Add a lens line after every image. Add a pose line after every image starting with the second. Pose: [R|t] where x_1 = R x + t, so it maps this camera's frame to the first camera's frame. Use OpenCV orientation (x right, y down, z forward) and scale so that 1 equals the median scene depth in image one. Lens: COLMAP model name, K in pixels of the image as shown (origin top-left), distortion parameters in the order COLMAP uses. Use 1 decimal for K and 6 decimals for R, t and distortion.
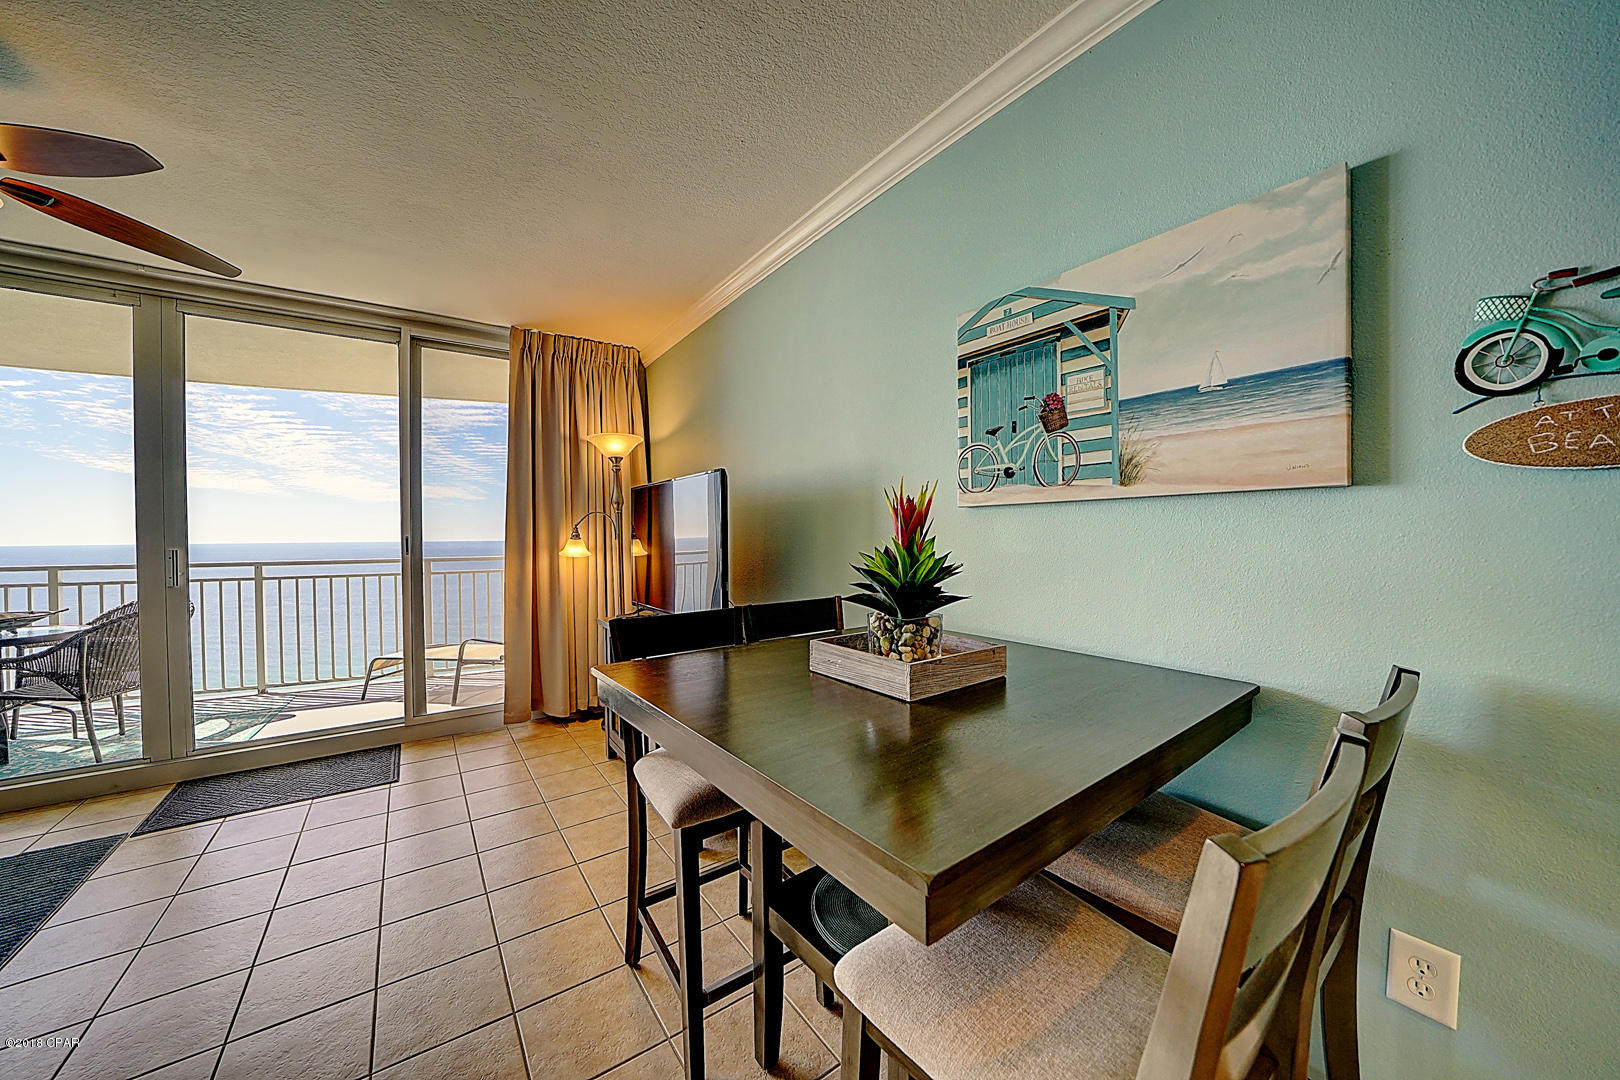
lens RADIAL K [[561.3, 0, 810.0], [0, 561.3, 540.0], [0, 0, 1]] dist [-0.029042, 0.002808]
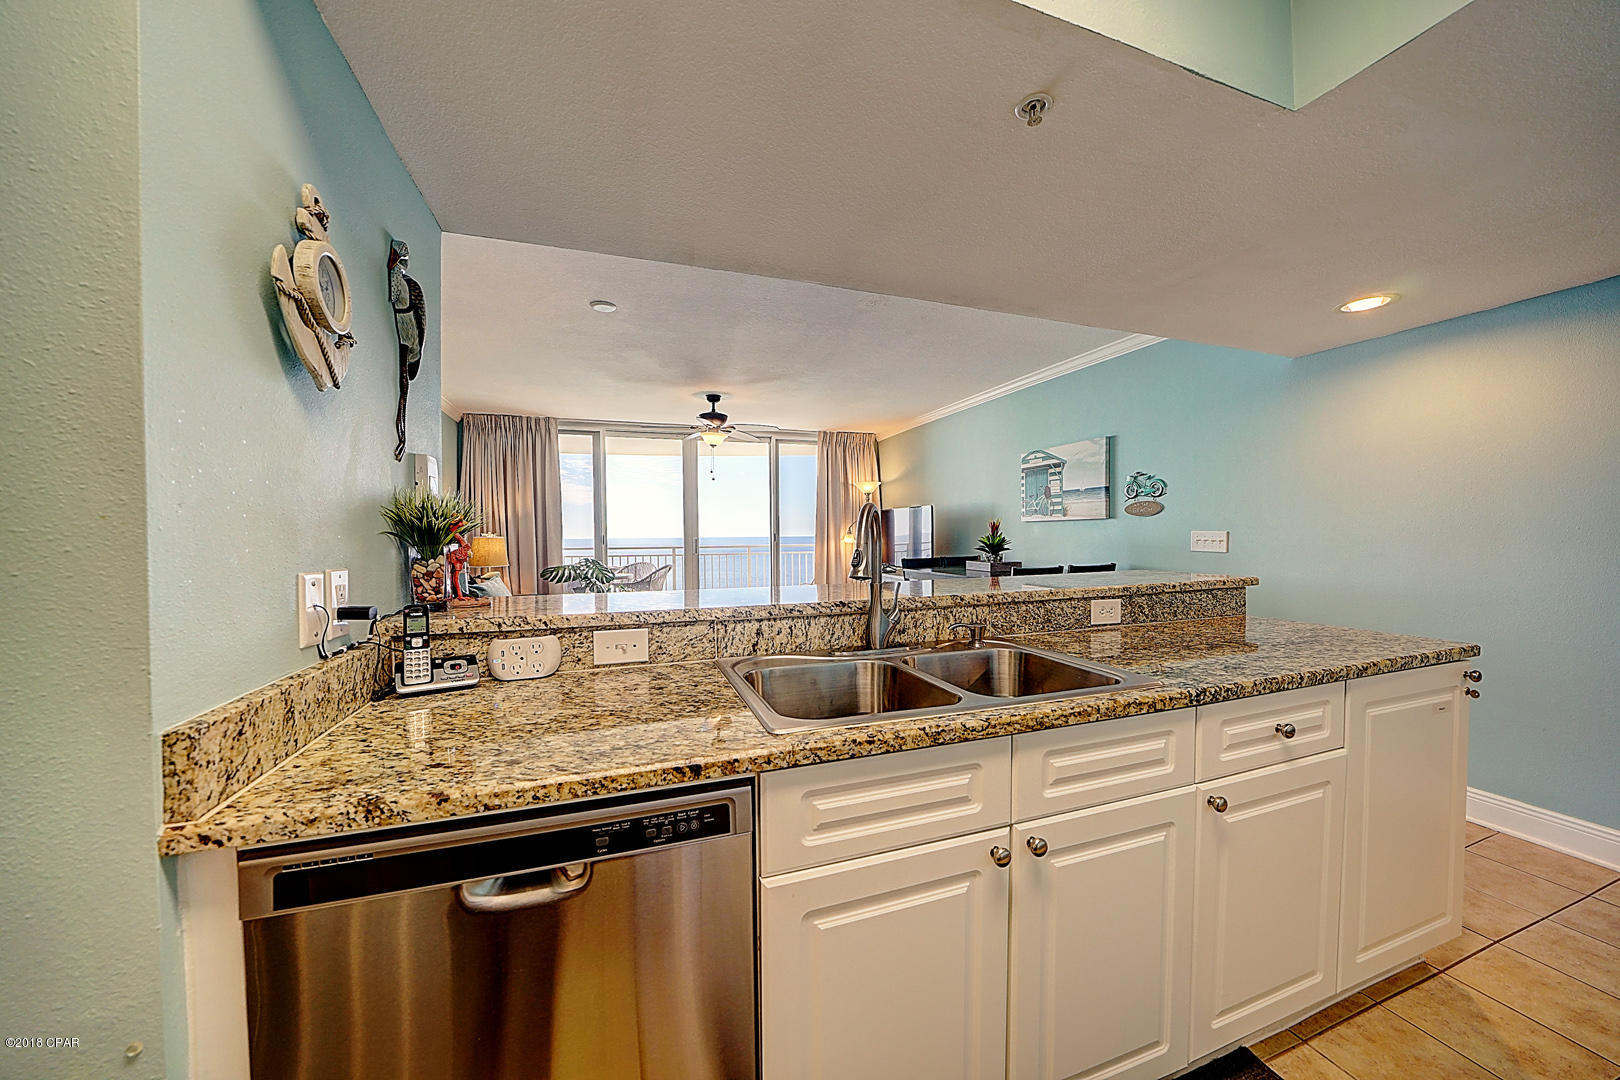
lens RADIAL K [[561.3, 0, 810.0], [0, 561.3, 540.0], [0, 0, 1]] dist [-0.029042, 0.002808]
pose [[0.958635, 0.001899, -0.284631, 0.053676], [-0.000753, 0.999991, 0.004135, 0.026768], [0.284636, -0.003749, 0.958628, -2.368389]]
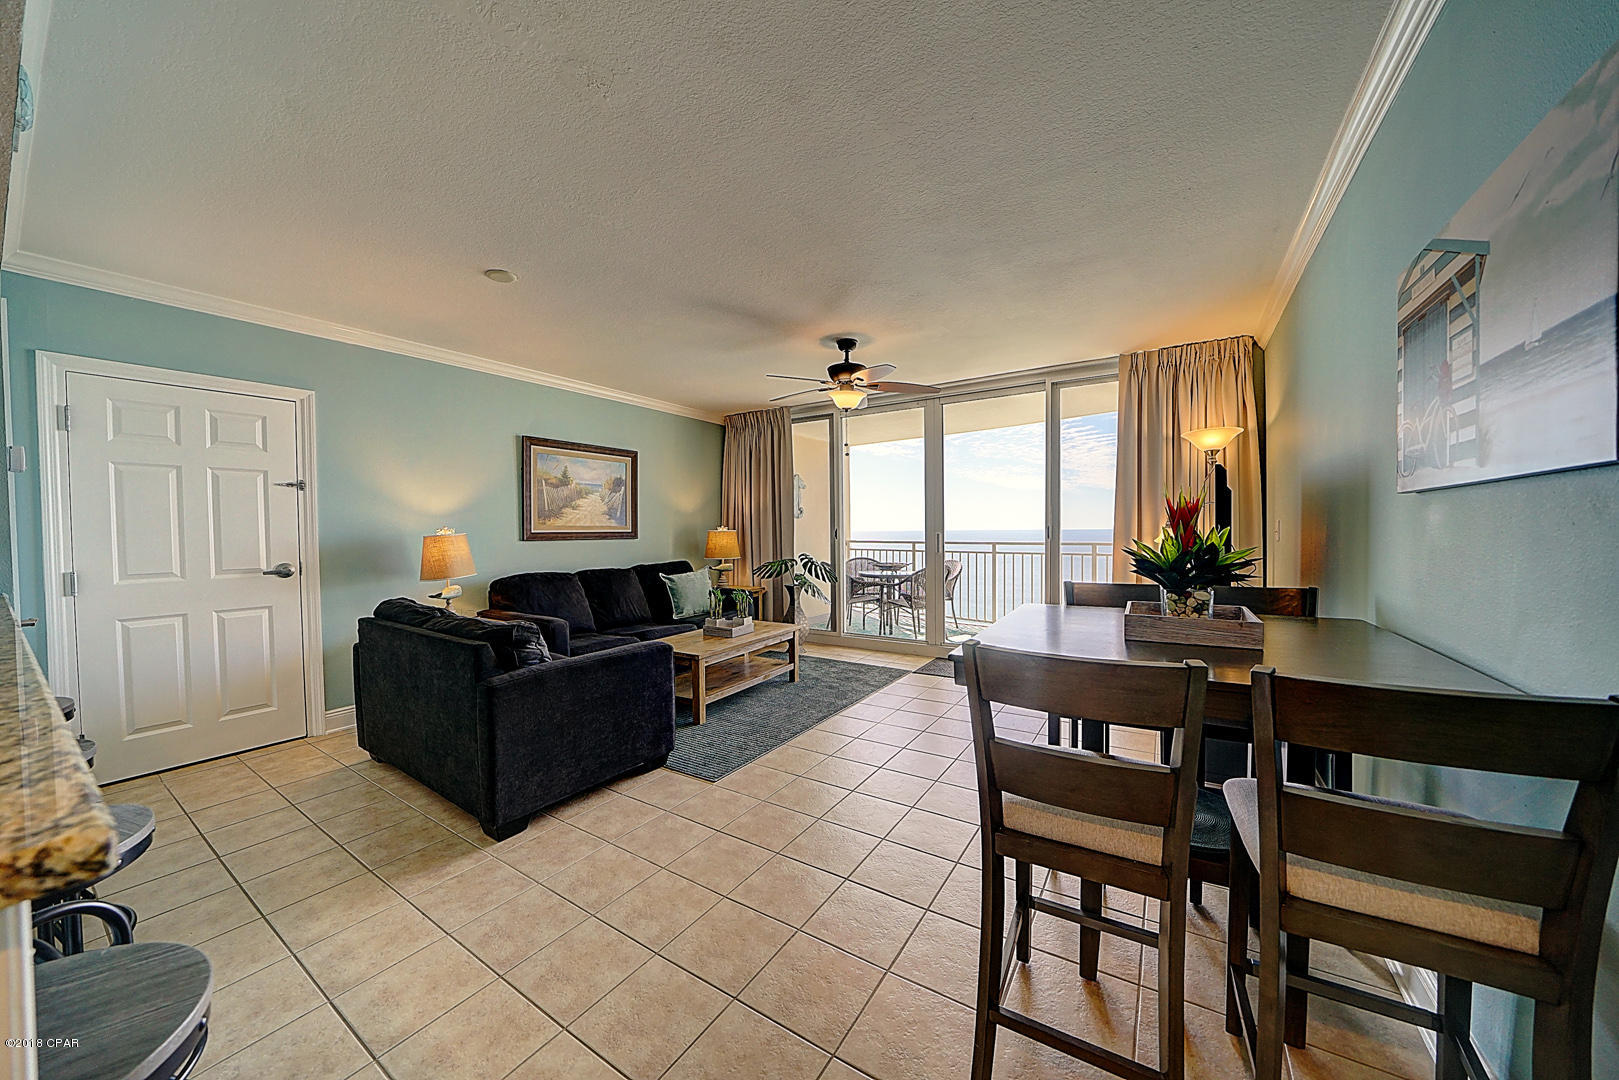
lens RADIAL K [[561.0, 0, 809.5], [0, 561.0, 540.0], [0, 0, 1]] dist [-0.029042, 0.002808]
pose [[0.365990, 0.022202, -0.930354, 0.860455], [-0.001835, 0.999731, 0.023136, -0.003718], [0.930617, -0.006761, 0.365932, -0.219350]]
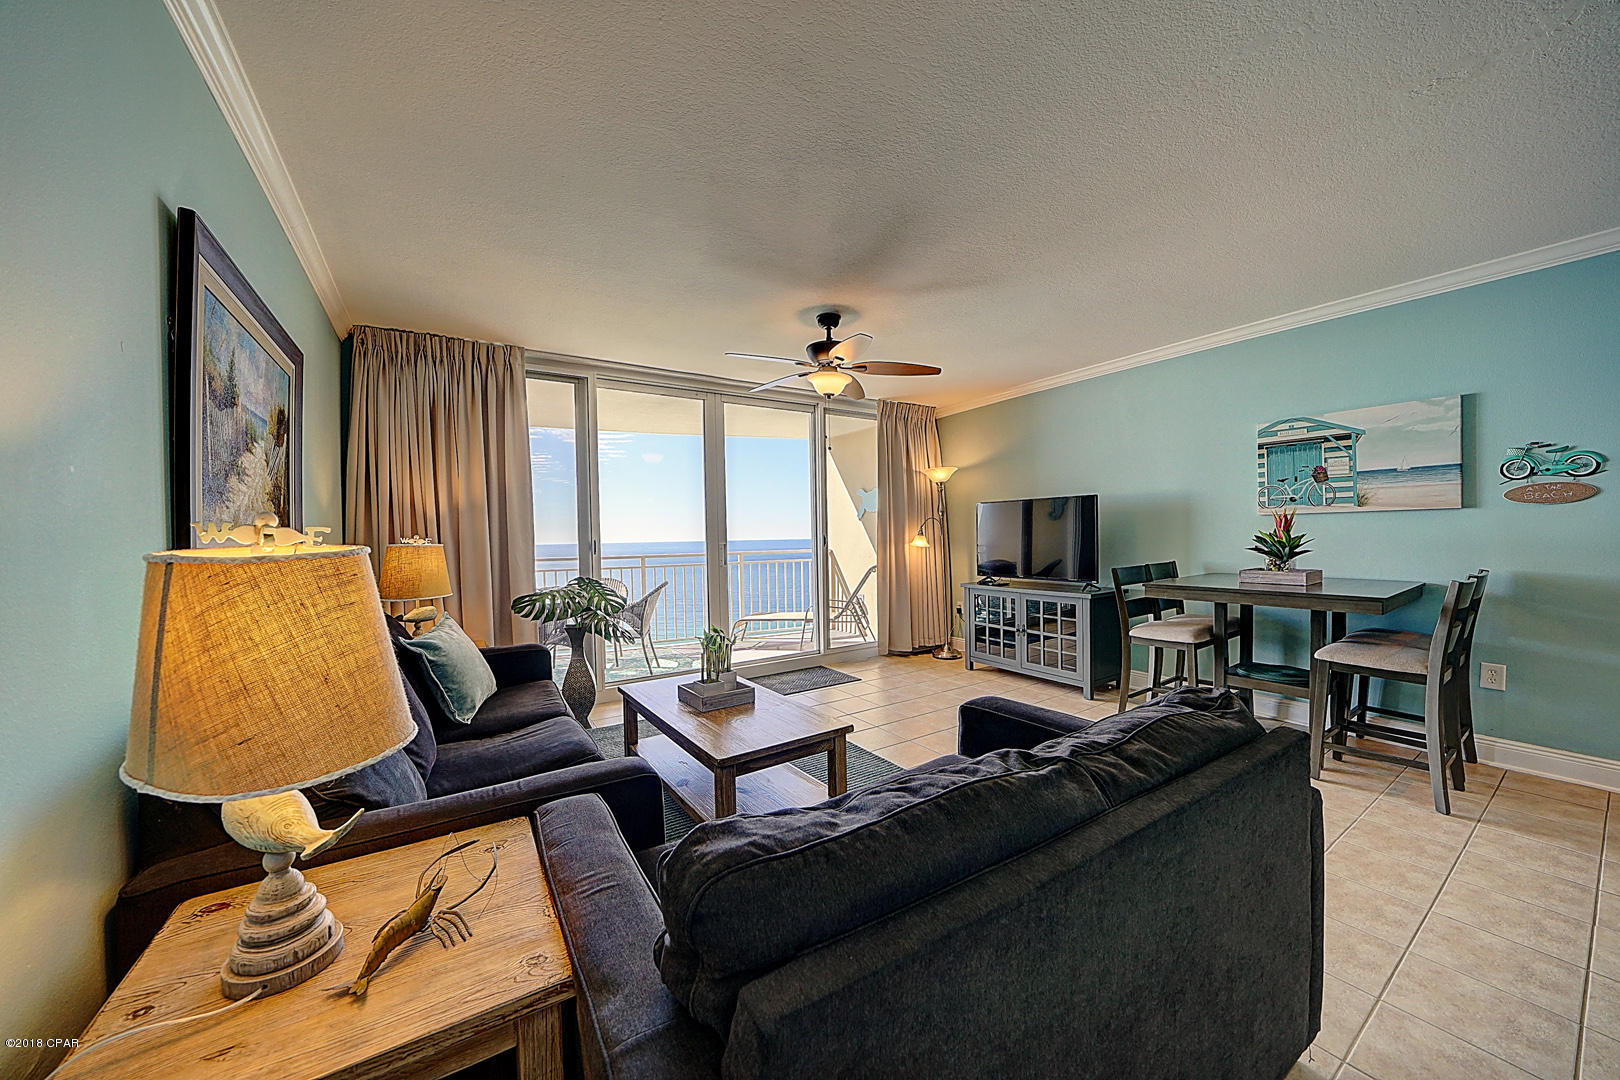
lens RADIAL K [[561.3, 0, 810.0], [0, 561.3, 540.0], [0, 0, 1]] dist [-0.029042, 0.002808]
pose [[0.998707, -0.011184, -0.049582, -1.551993], [0.011137, 0.999937, -0.001221, 0.021899], [0.049592, 0.000667, 0.998769, -1.357780]]
